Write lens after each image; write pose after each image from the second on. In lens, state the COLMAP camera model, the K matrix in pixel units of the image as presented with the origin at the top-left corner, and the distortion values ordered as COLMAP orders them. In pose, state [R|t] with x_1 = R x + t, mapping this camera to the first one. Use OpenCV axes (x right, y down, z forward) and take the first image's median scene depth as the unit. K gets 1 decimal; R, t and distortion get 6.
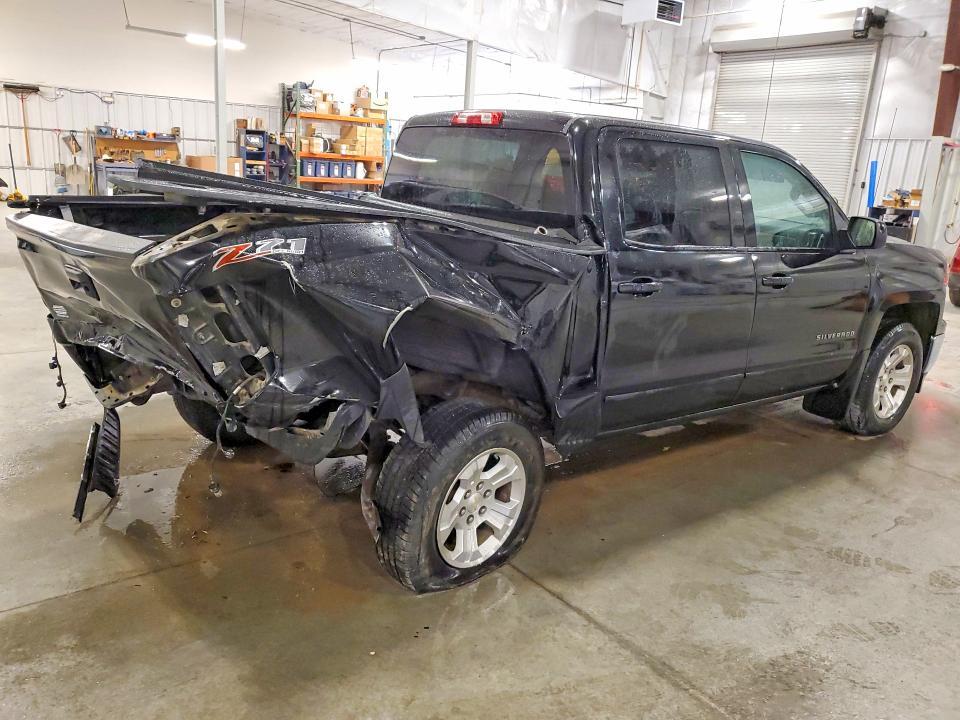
lens RADIAL K [[730.9, 0, 473.5], [0, 730.9, 360.6], [0, 0, 1]] dist [-0.002248, 0.001419]
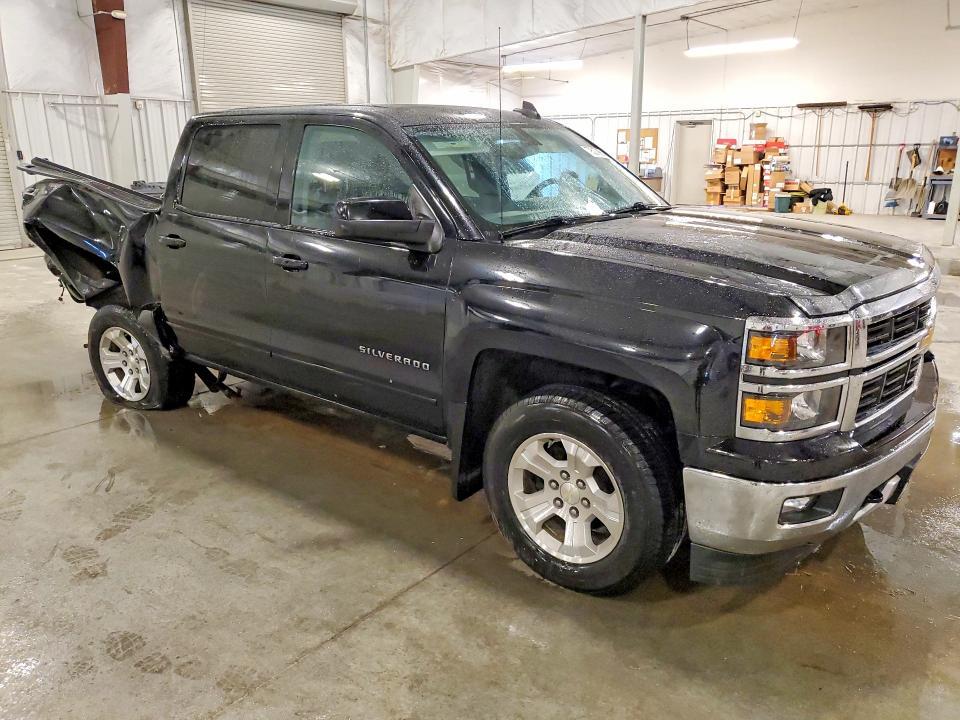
lens RADIAL K [[753.0, 0, 485.9], [0, 753.0, 357.1], [0, 0, 1]] dist [-0.001823, 0.001778]
pose [[0.256932, 0.191597, -0.947247, 1.091752], [-0.230437, 0.964026, 0.132487, -0.139236], [0.938555, 0.184241, 0.291840, 0.753326]]
